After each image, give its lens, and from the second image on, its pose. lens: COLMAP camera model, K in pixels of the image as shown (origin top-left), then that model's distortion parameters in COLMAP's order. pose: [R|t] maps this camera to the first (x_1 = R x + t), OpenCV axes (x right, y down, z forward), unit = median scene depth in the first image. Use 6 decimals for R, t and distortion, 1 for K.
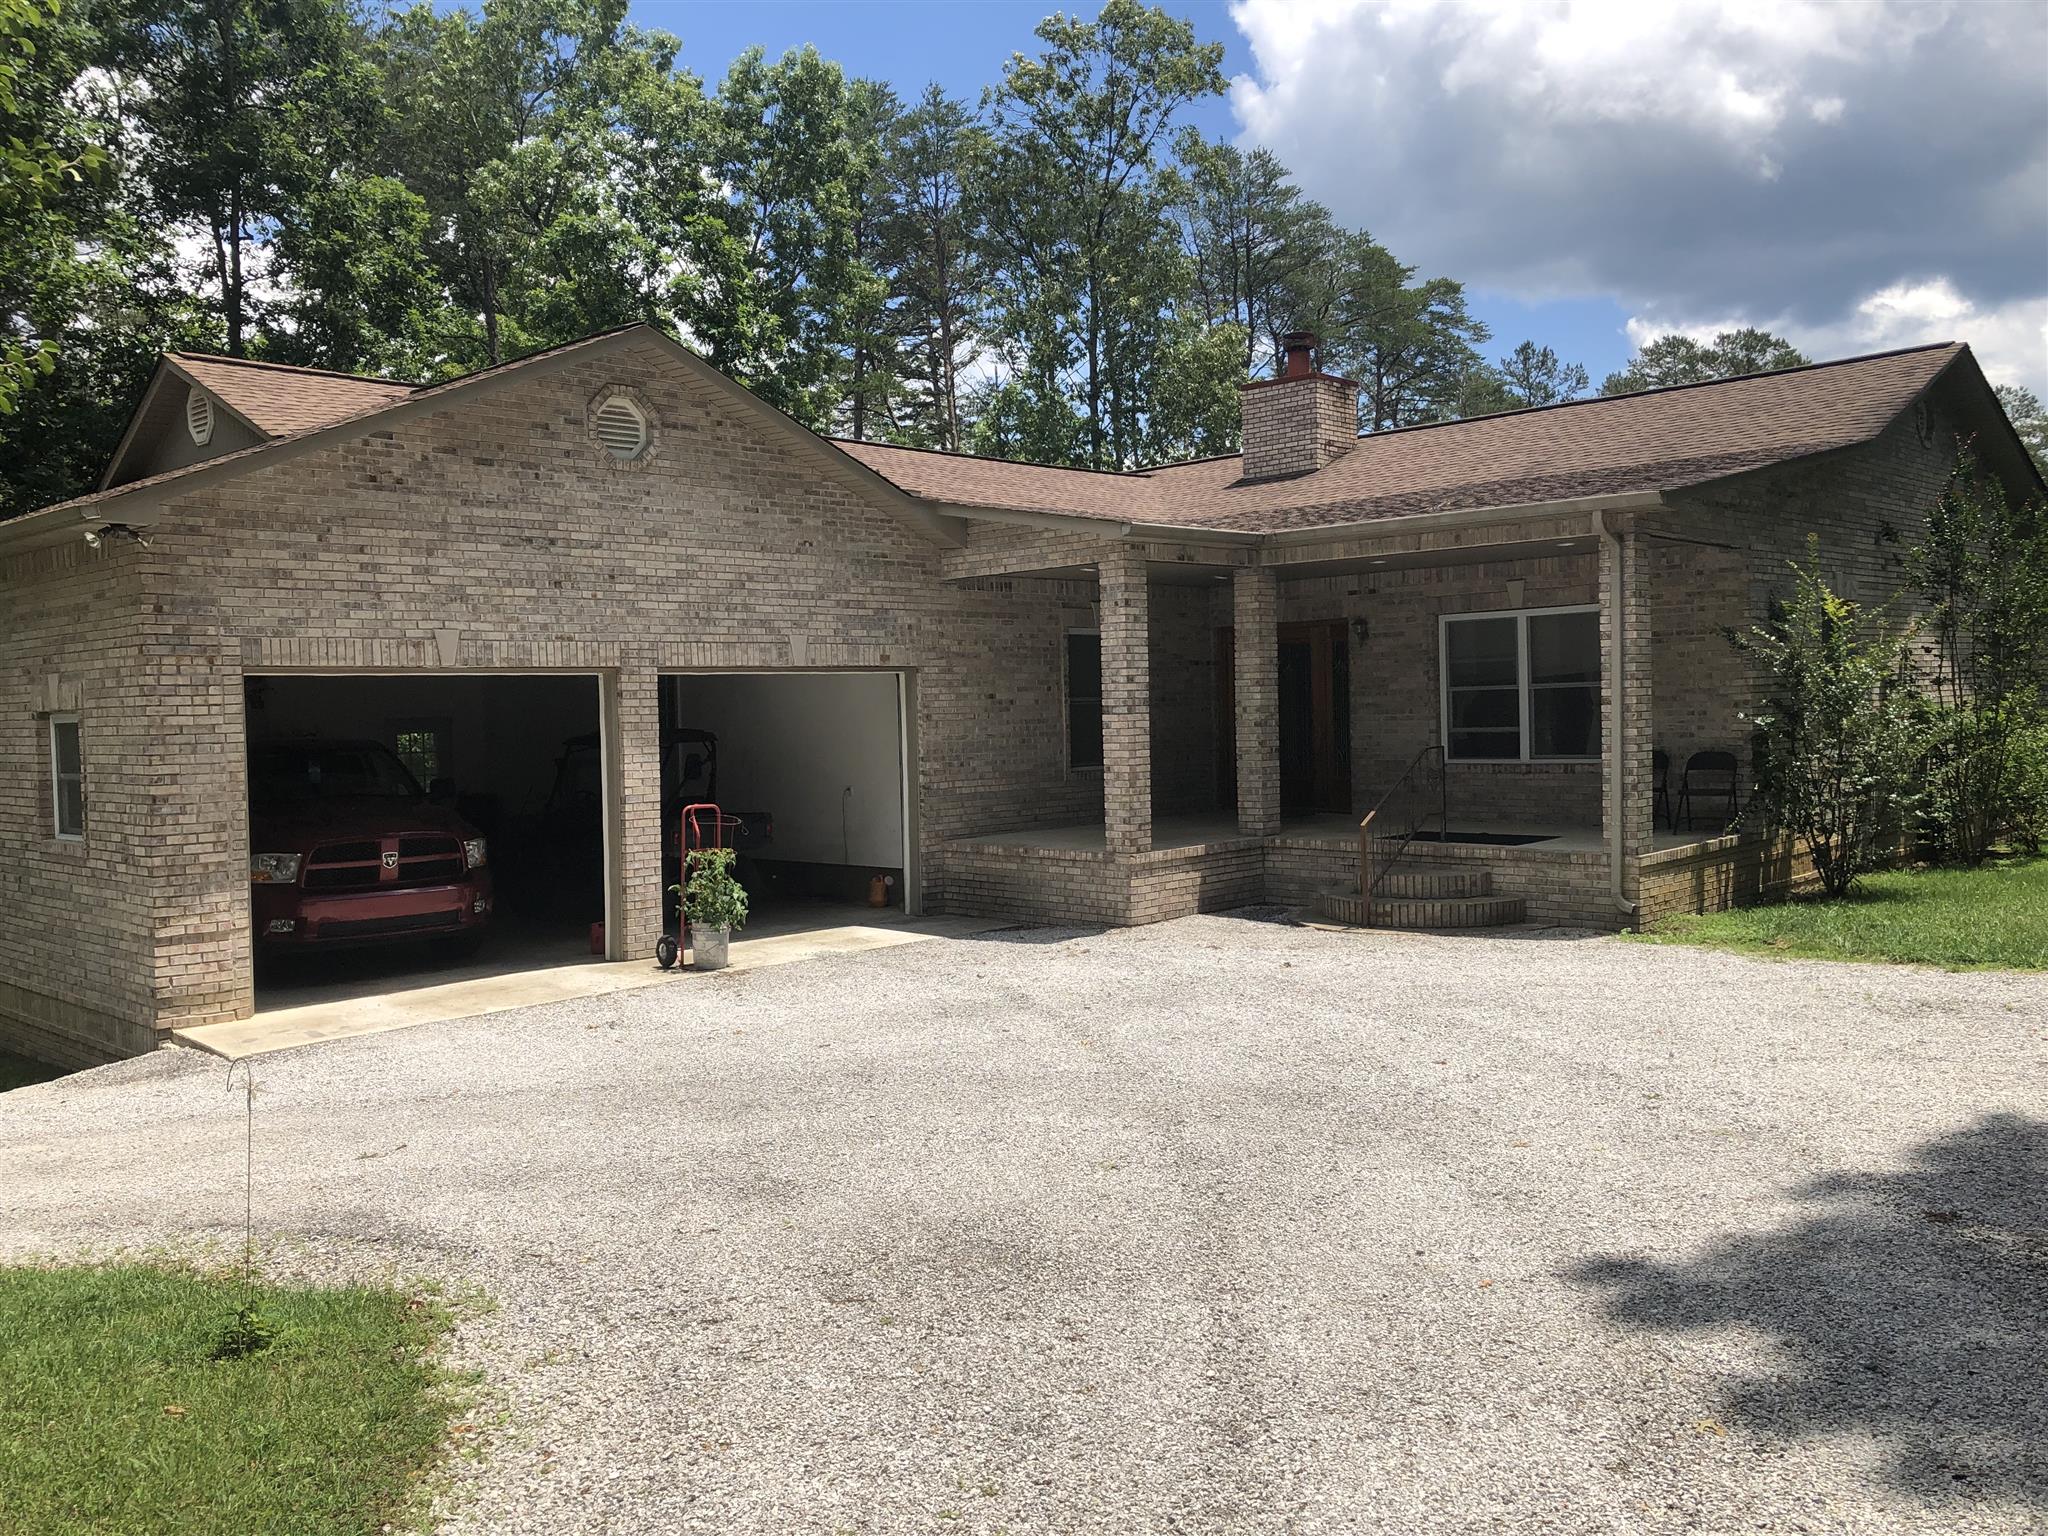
lens RADIAL K [[1693.6, 0, 1019.4], [0, 1693.6, 747.1], [0, 0, 1]] dist [0.033315, -0.037229]
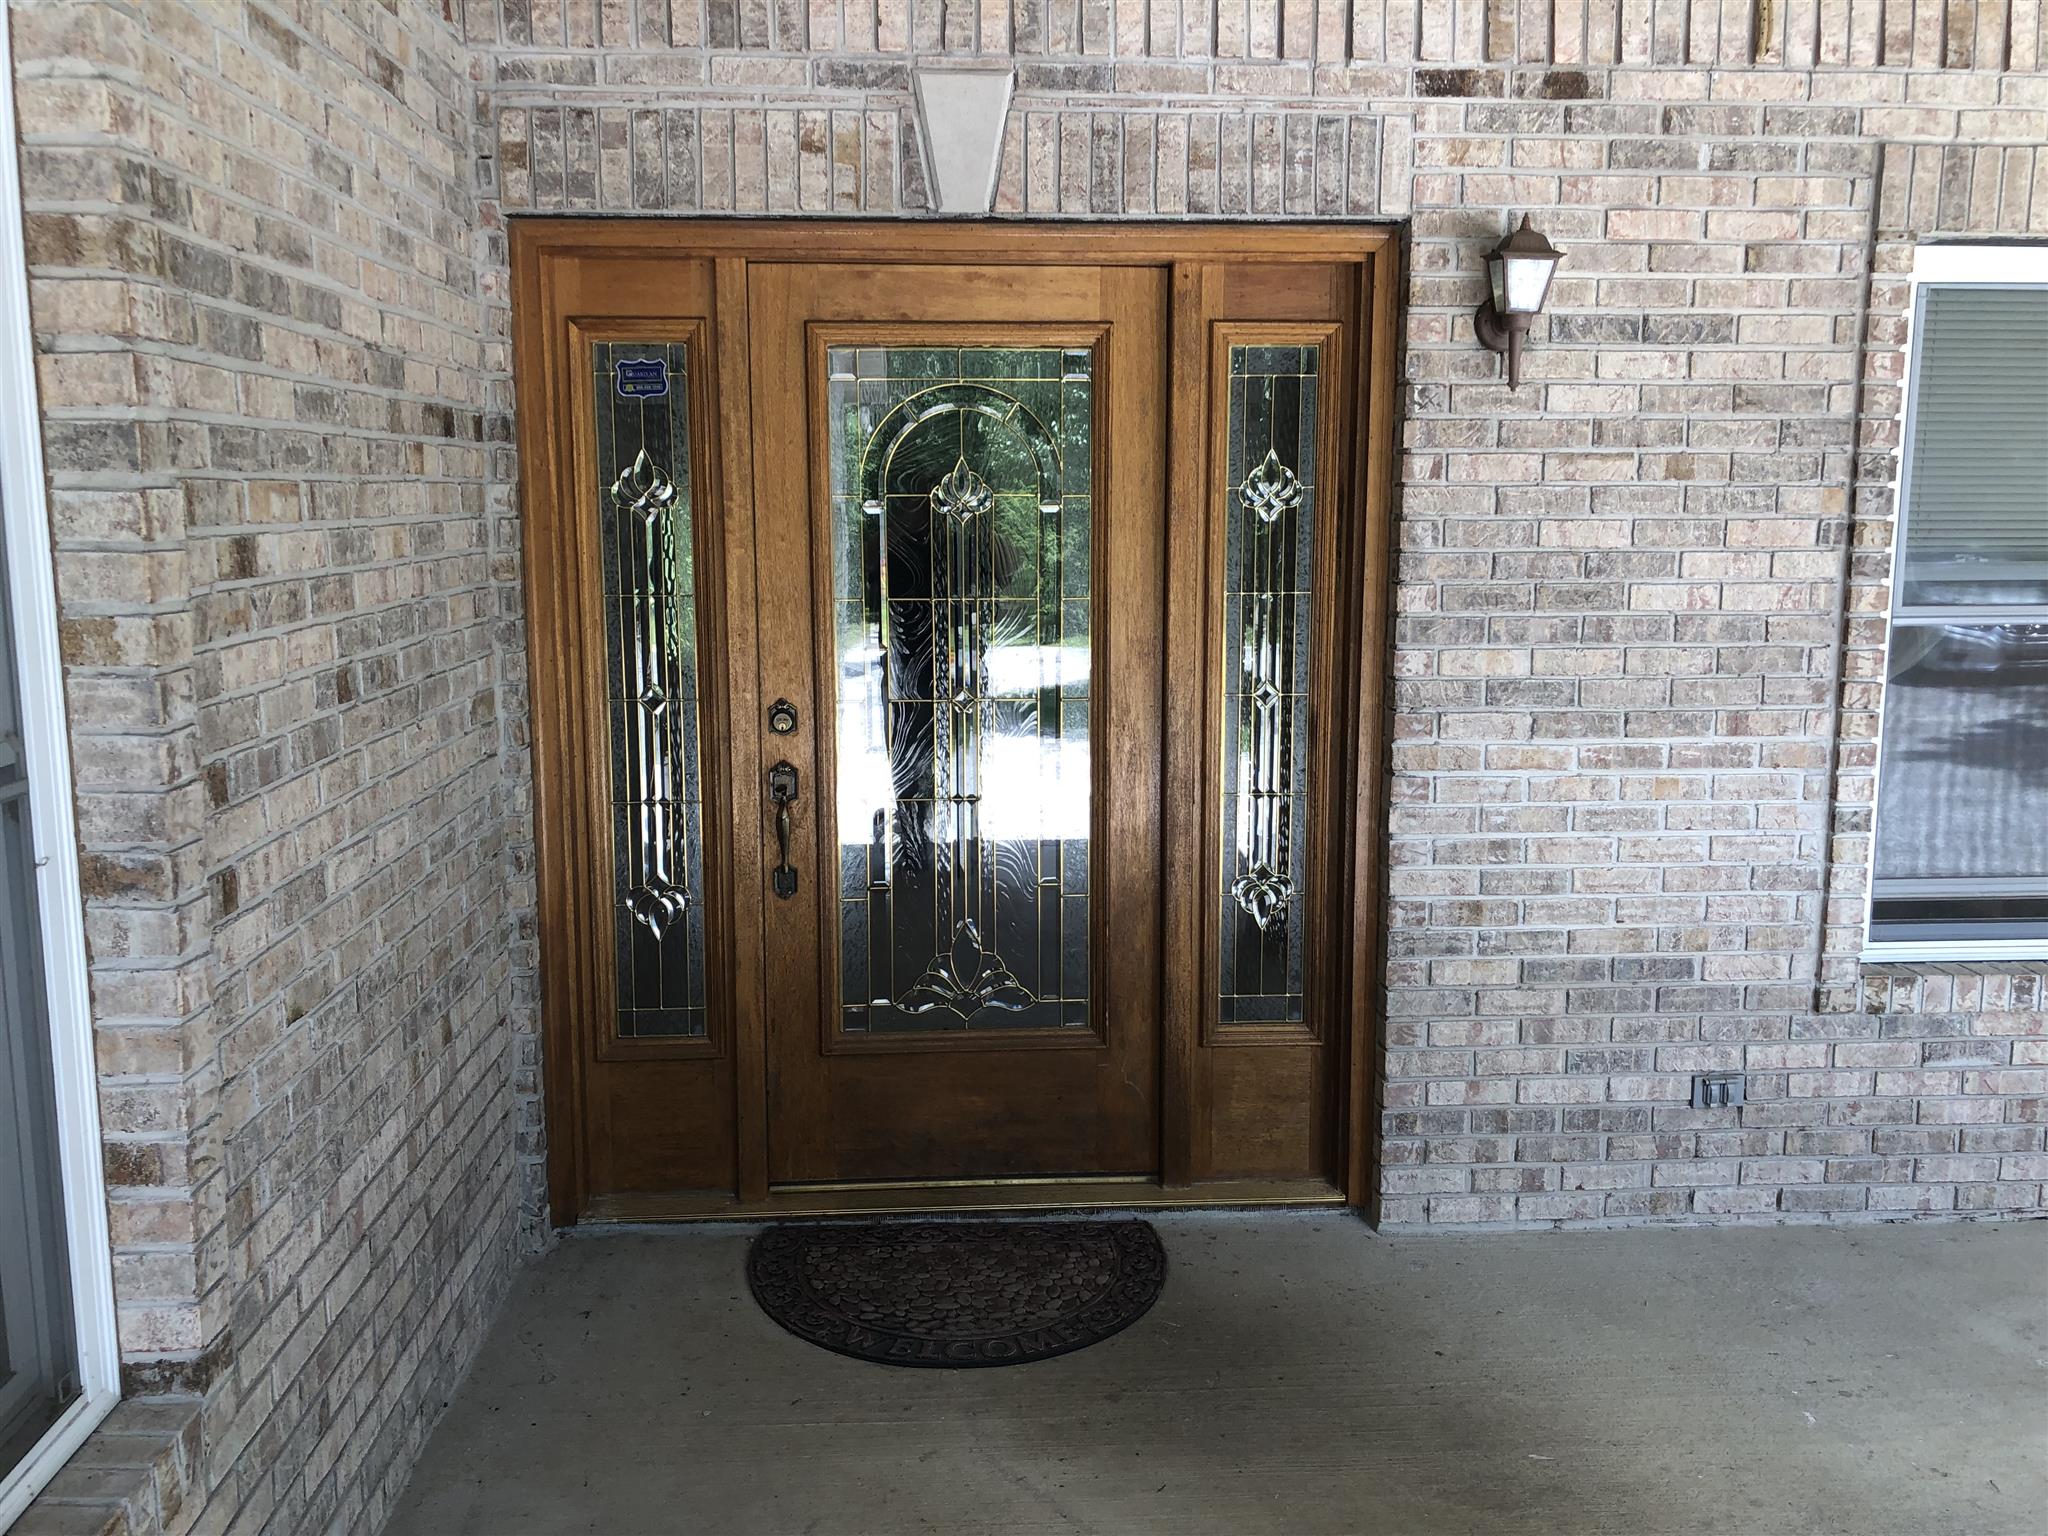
lens RADIAL K [[1693.6, 0, 1024.9], [0, 1693.6, 769.2], [0, 0, 1]] dist [0.033315, -0.037229]
pose [[0.667827, -0.074345, 0.740594, 0.030296], [-0.002312, 0.994787, 0.101948, -0.046125], [-0.744313, -0.069796, 0.664174, 1.189471]]
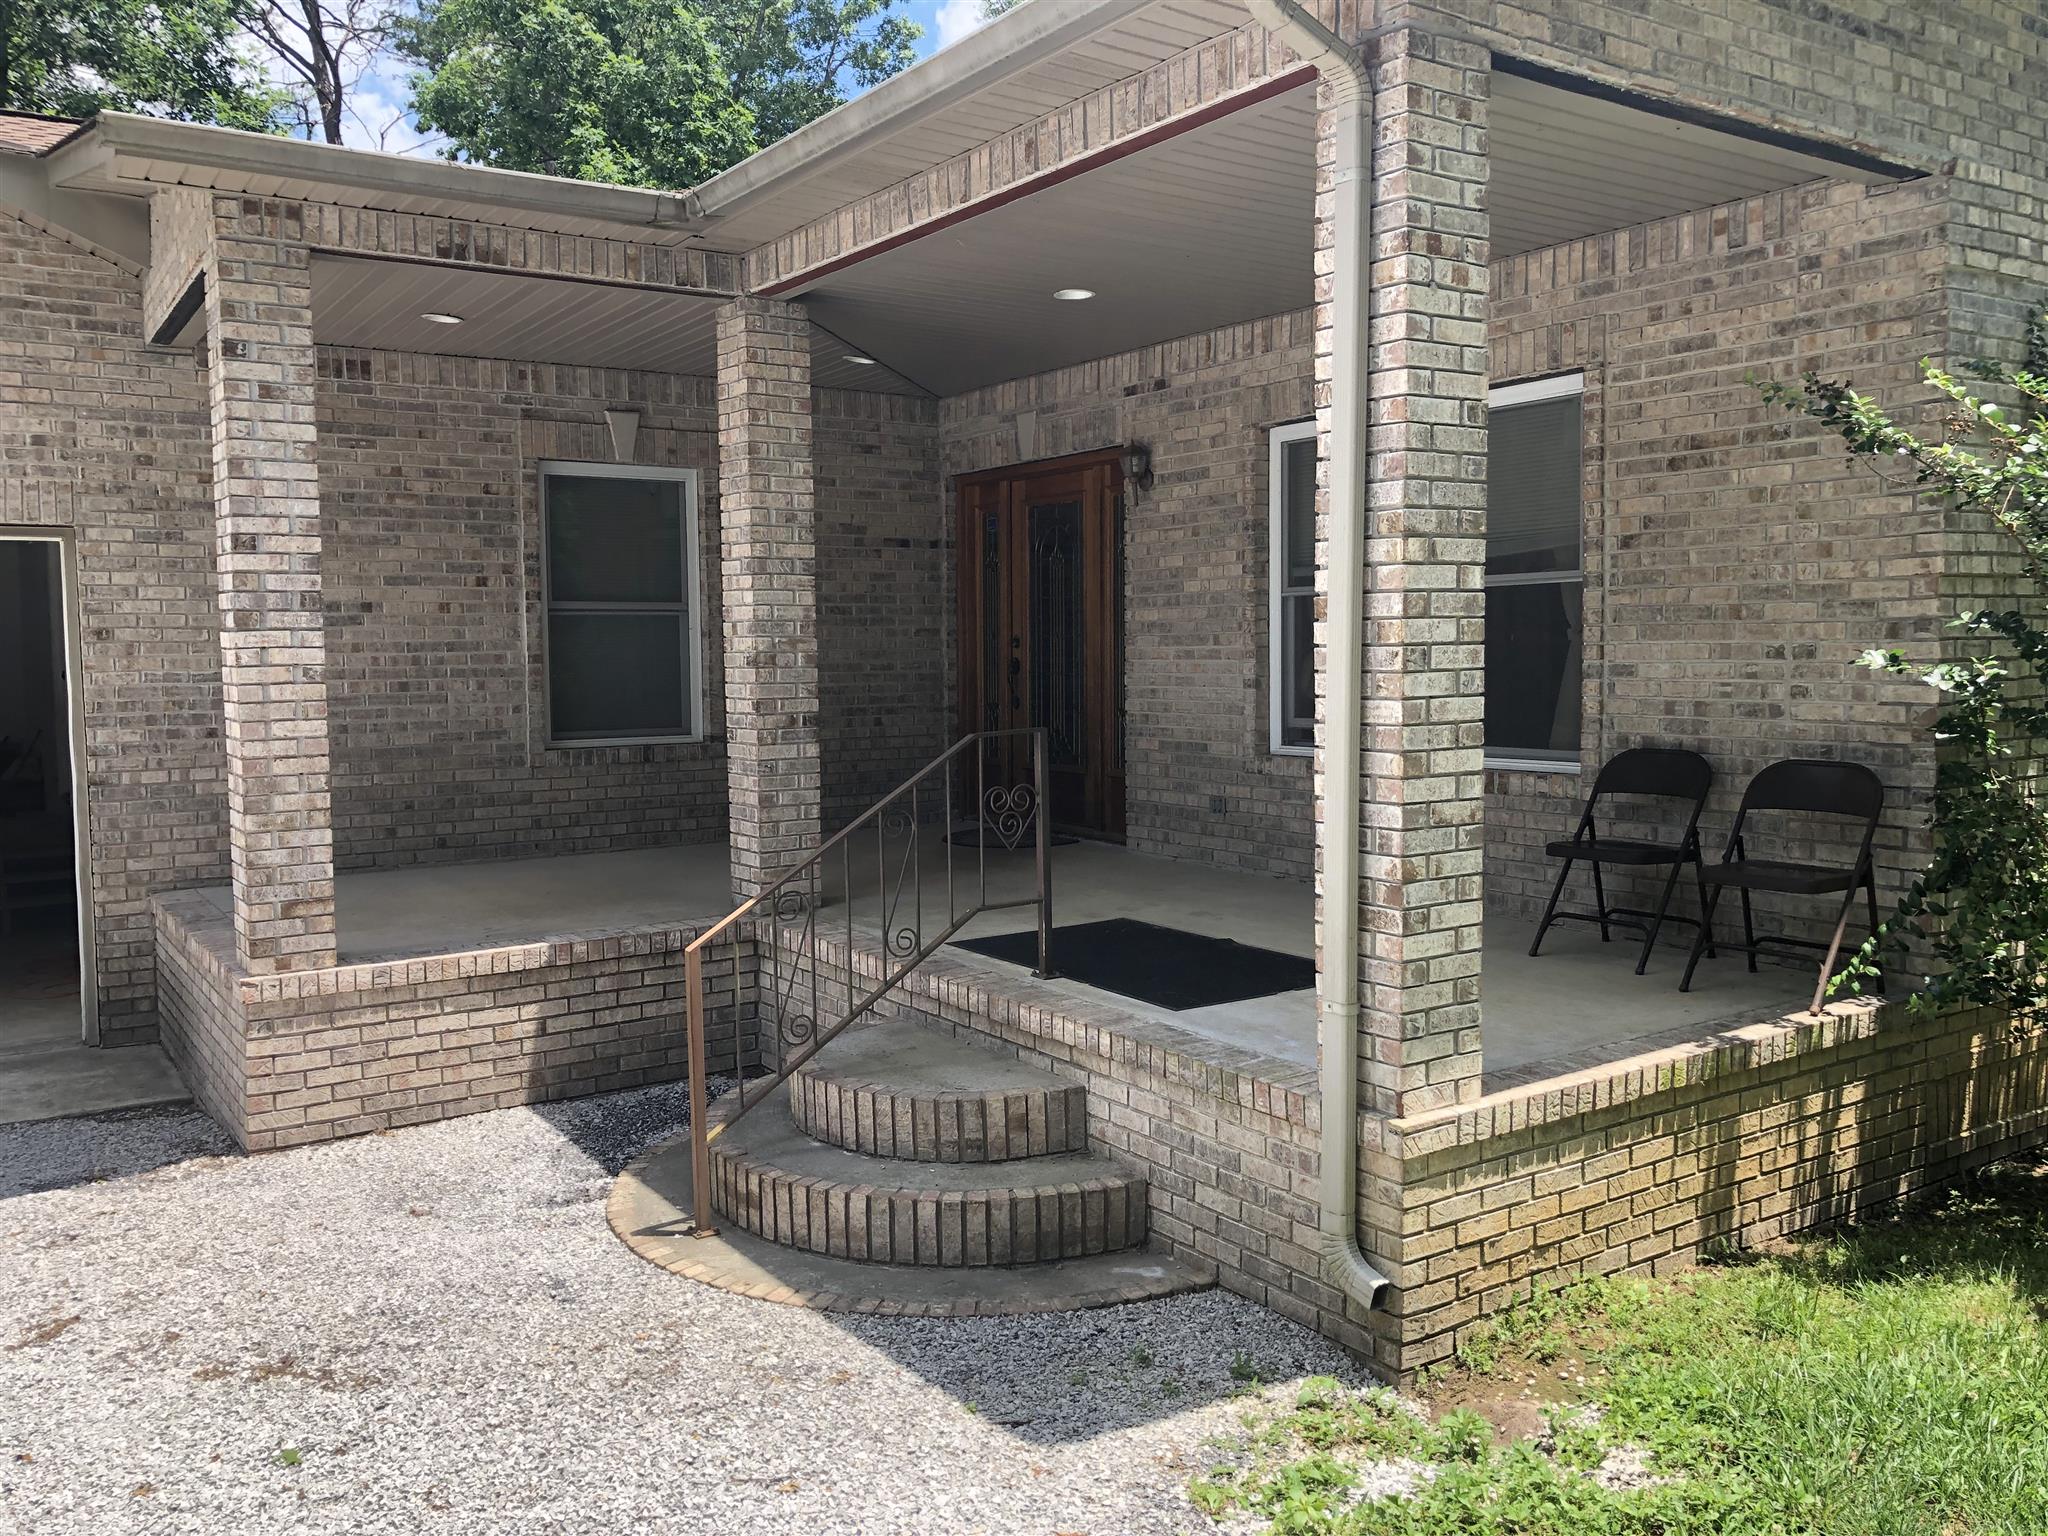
lens RADIAL K [[1693.6, 0, 1038.5], [0, 1693.6, 753.8], [0, 0, 1]] dist [0.033315, -0.037229]
pose [[0.978006, 0.029393, -0.206497, 0.358085], [-0.019802, 0.998634, 0.048363, -0.014553], [0.207636, -0.043210, 0.977251, 0.686854]]
